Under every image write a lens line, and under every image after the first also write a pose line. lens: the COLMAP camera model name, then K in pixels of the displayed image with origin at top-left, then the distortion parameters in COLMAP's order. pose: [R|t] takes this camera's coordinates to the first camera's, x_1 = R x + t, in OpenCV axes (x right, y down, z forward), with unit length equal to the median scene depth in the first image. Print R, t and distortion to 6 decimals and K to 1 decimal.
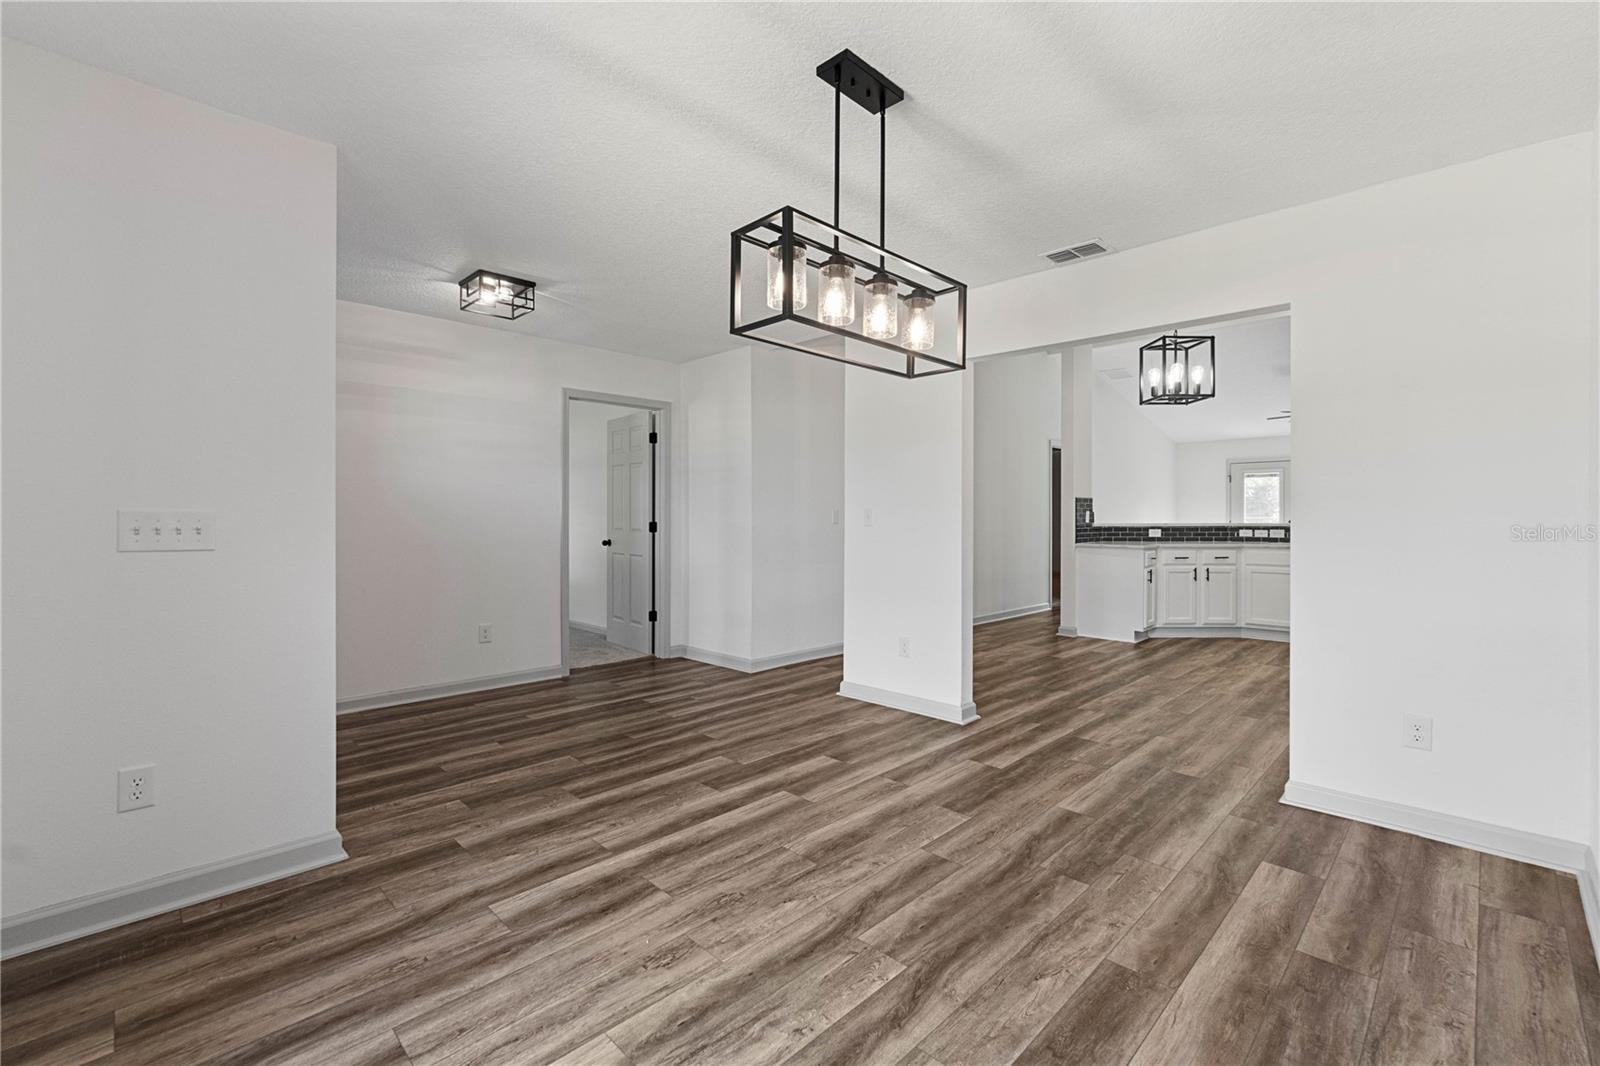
lens RADIAL K [[684.6, 0, 809.0], [0, 684.6, 515.1], [0, 0, 1]] dist [-0.003078, 0.000350]
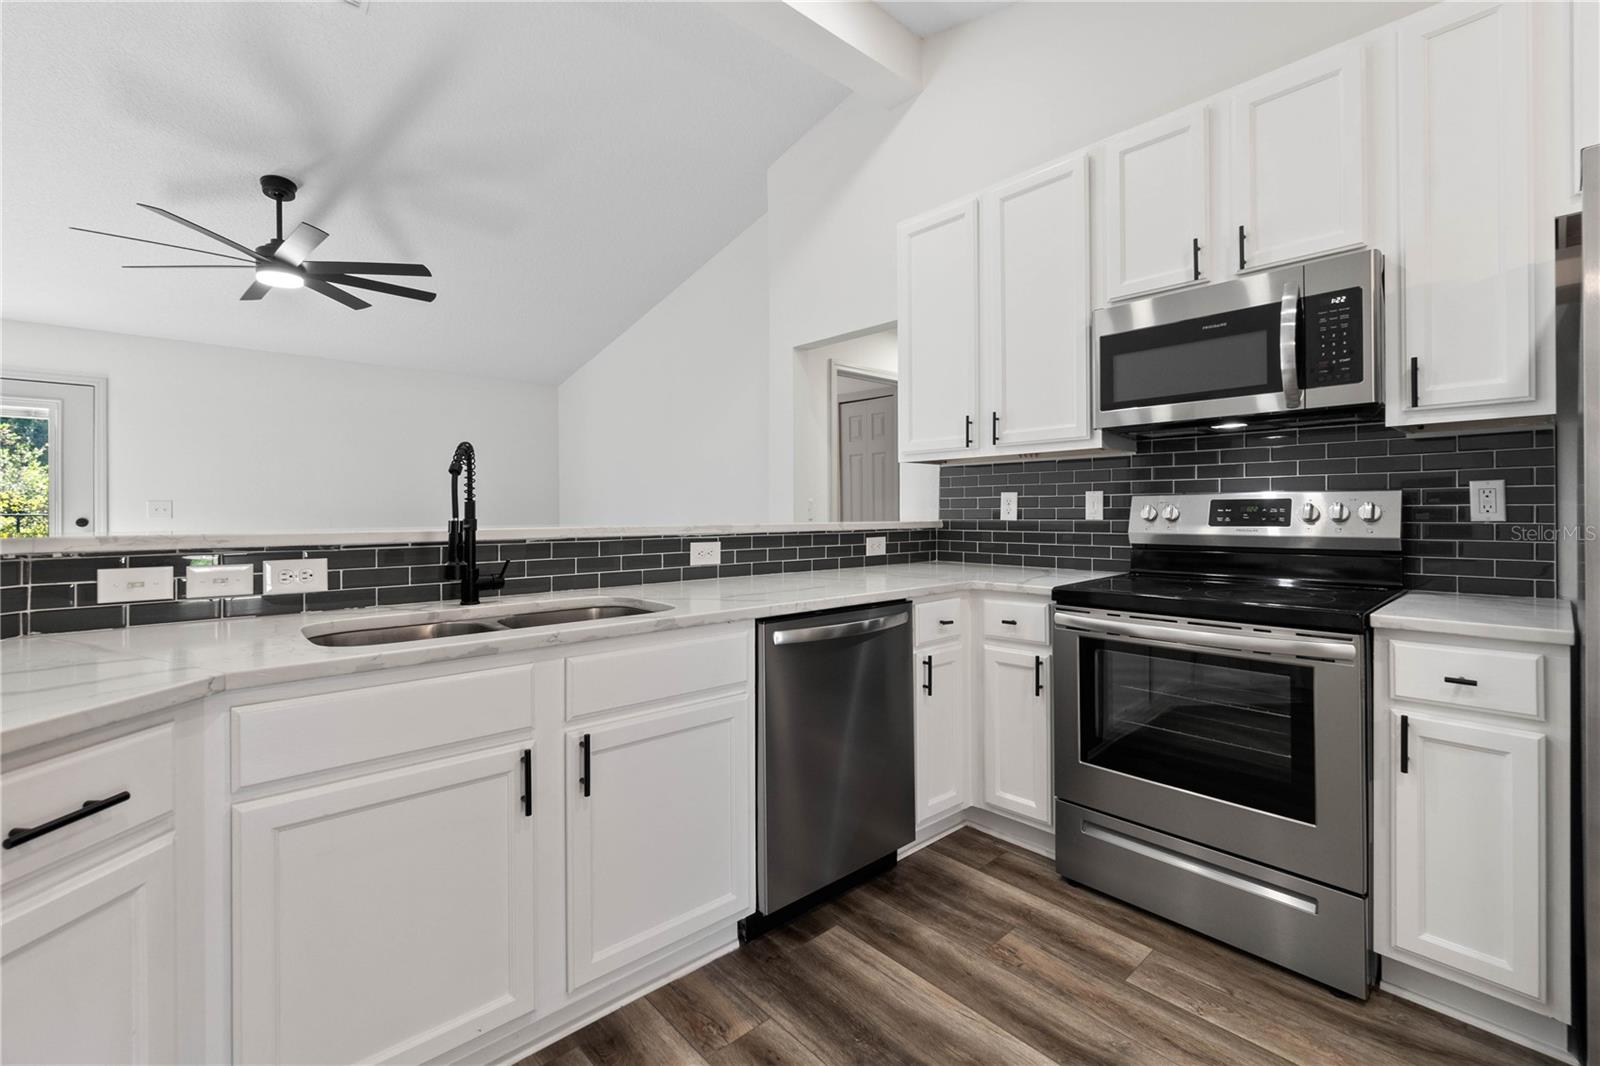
lens RADIAL K [[688.1, 0, 806.2], [0, 688.1, 507.1], [0, 0, 1]] dist [-0.004288, -0.000124]
pose [[0.052711, 0.006486, 0.998589, 0.444597], [0.001984, 0.999976, -0.006600, 0.005061], [-0.998608, 0.002329, 0.052696, 0.788721]]
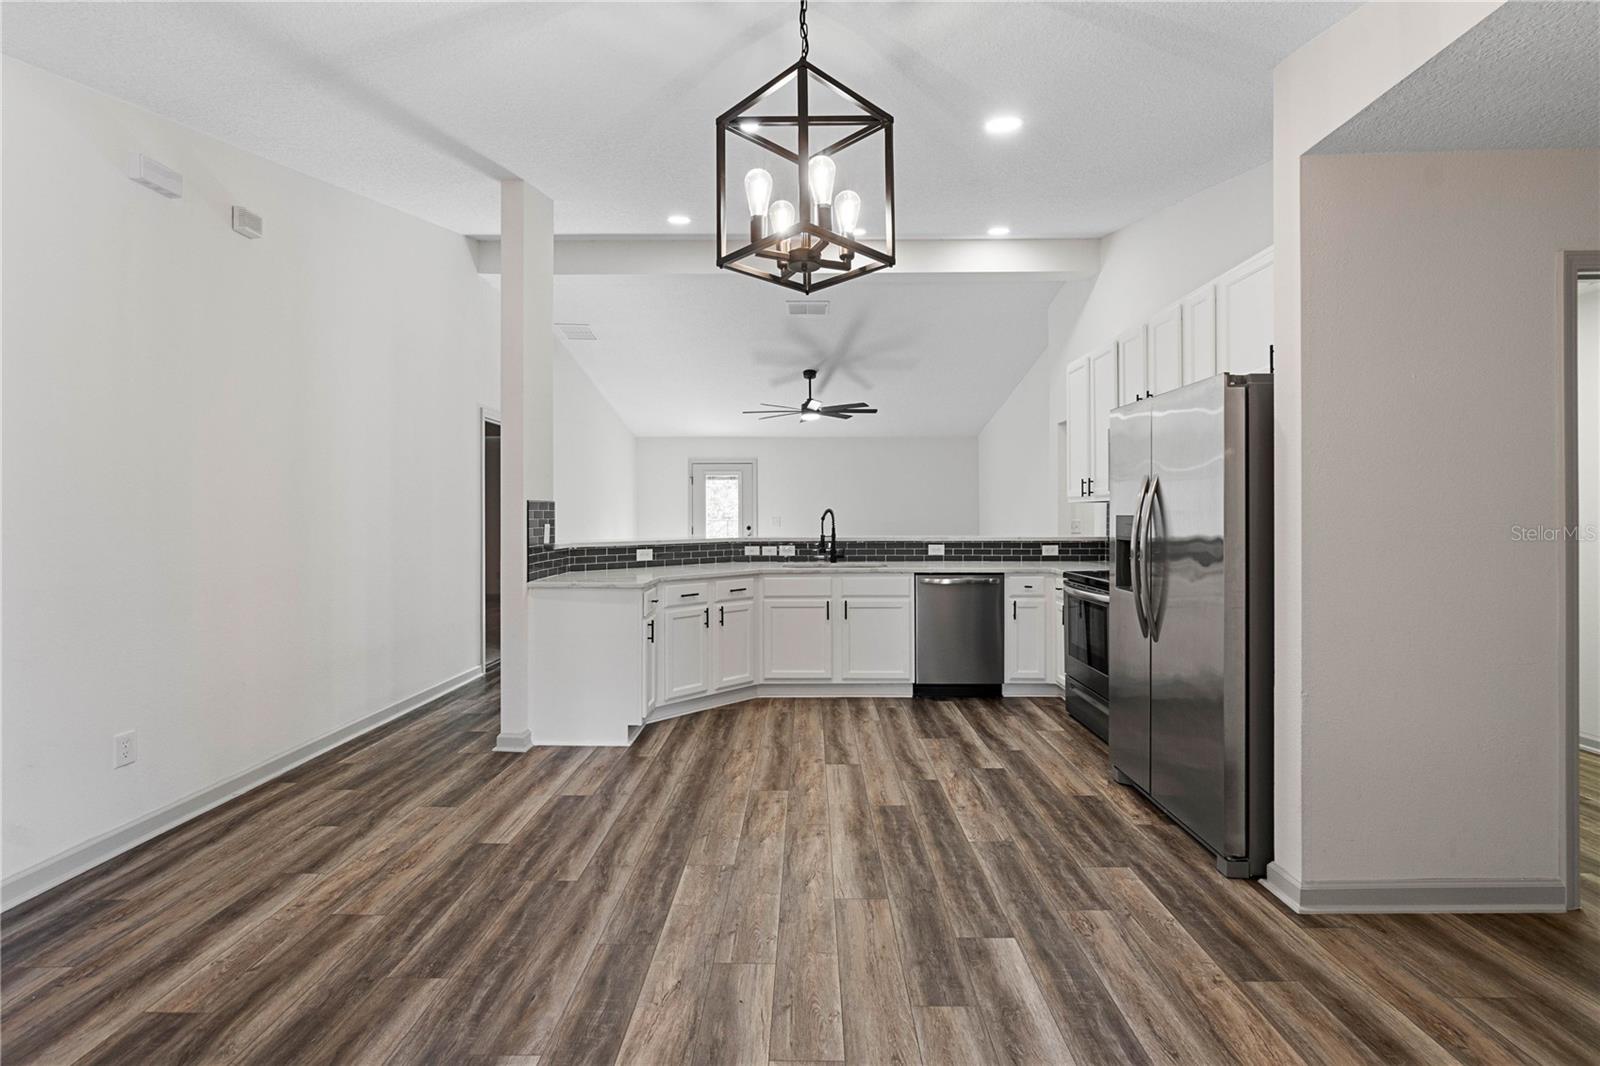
lens RADIAL K [[684.6, 0, 809.0], [0, 684.6, 515.1], [0, 0, 1]] dist [-0.003078, 0.000350]
pose [[0.711075, -0.002286, 0.703113, 0.150989], [0.001837, 0.999997, 0.001394, -0.013848], [-0.703114, 0.000300, 0.711077, 0.416698]]
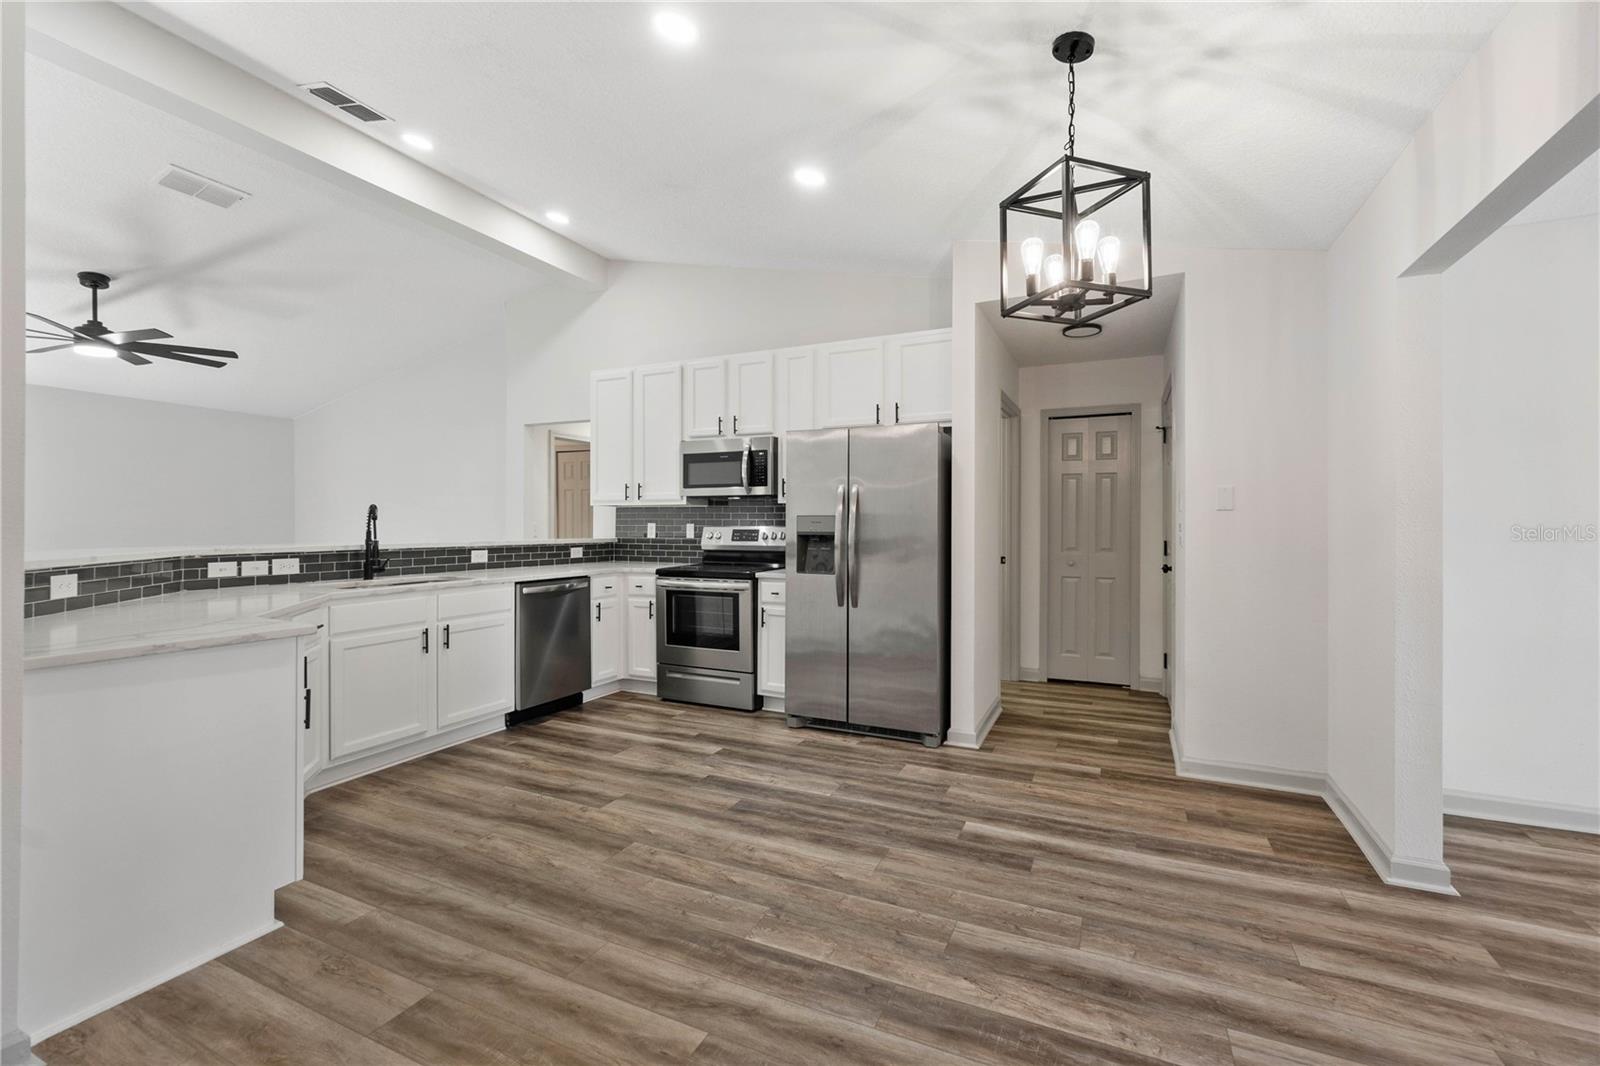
lens RADIAL K [[673.2, 0, 802.9], [0, 673.2, 527.9], [0, 0, 1]] dist [-0.004744, 0.000121]
pose [[-0.337846, -0.005701, 0.941184, 0.082518], [-0.004314, 0.999981, 0.004508, -0.005405], [-0.941192, -0.002537, -0.337864, 0.784004]]
